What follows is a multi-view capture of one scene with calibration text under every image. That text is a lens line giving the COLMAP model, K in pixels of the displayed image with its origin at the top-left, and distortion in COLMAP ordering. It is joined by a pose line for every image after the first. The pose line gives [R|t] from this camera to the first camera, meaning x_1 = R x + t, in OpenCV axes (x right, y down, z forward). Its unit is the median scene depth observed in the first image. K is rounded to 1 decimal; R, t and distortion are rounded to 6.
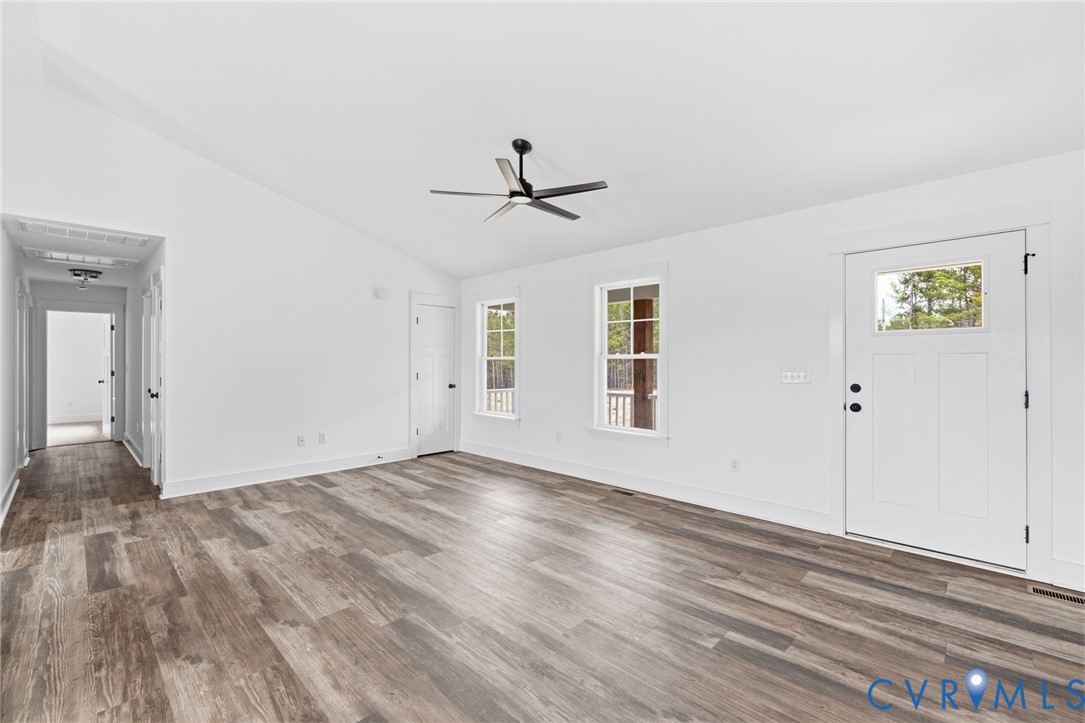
lens RADIAL K [[467.2, 0, 533.9], [0, 467.2, 369.1], [0, 0, 1]] dist [-0.011345, -0.000083]
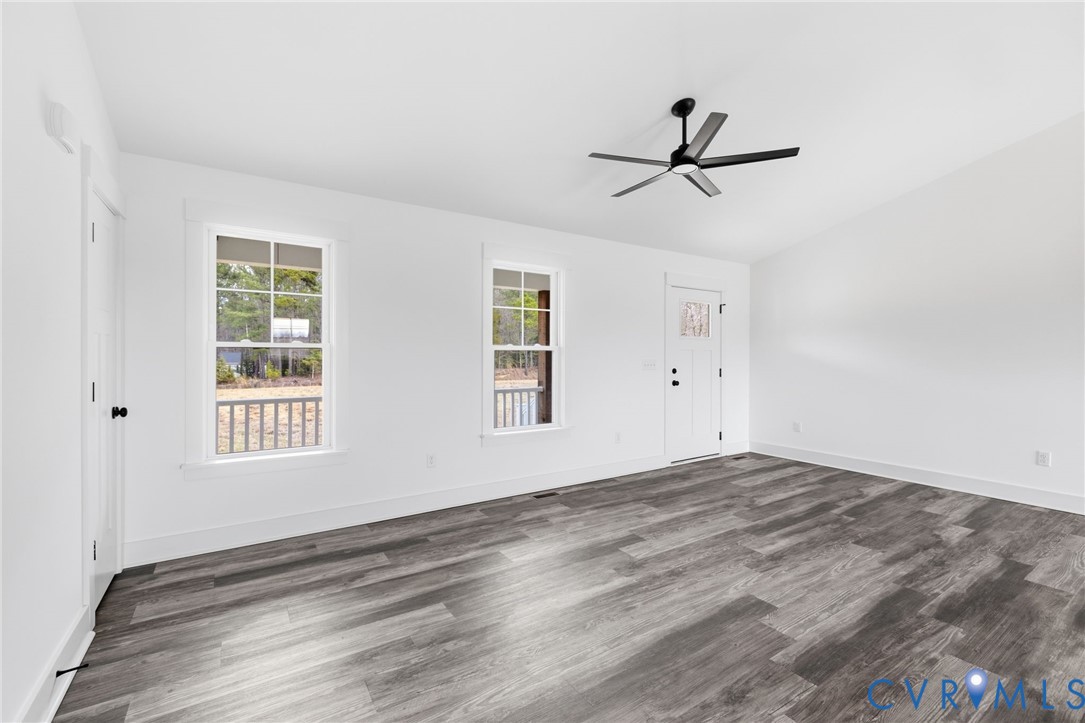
lens RADIAL K [[468.9, 0, 540.3], [0, 468.9, 357.0], [0, 0, 1]] dist [0.000136, -0.000034]
pose [[0.201431, -0.000476, 0.979503, -0.823332], [0.014662, 0.999889, -0.002529, -0.007678], [-0.979393, 0.014871, 0.201415, 0.941323]]
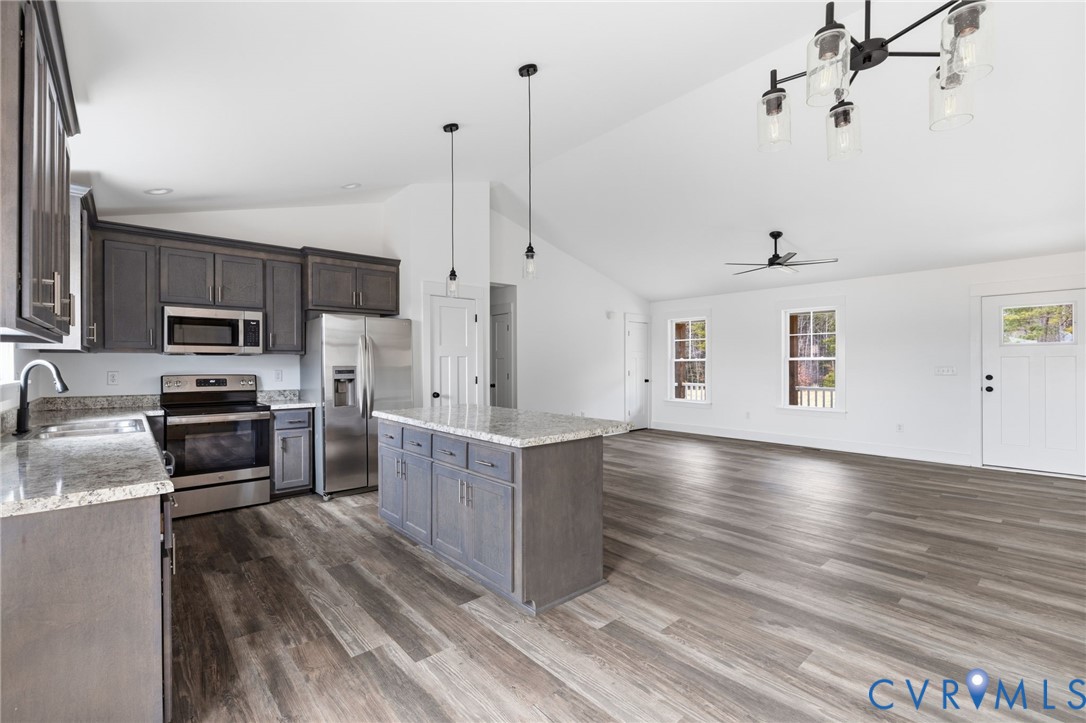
lens RADIAL K [[472.1, 0, 537.7], [0, 472.1, 364.6], [0, 0, 1]] dist [0.000900, 0.000232]
pose [[0.998012, -0.002292, -0.062984, -0.674298], [0.001332, 0.999882, -0.015281, 0.016084], [0.063011, 0.015166, 0.997898, -0.653394]]
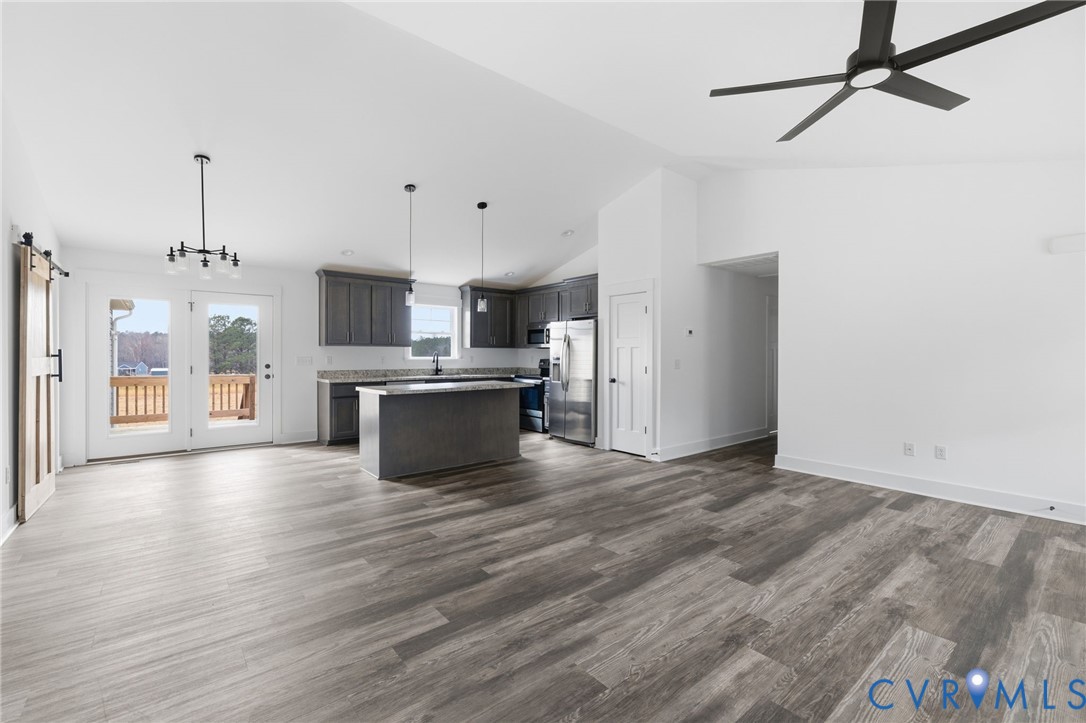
lens RADIAL K [[473.8, 0, 540.4], [0, 473.8, 354.4], [0, 0, 1]] dist [0.001800, 0.000404]
pose [[-0.101497, 0.002265, -0.994833, 0.527981], [-0.019425, 0.999802, 0.004258, -0.006811], [0.994646, 0.019757, -0.101433, 0.563119]]
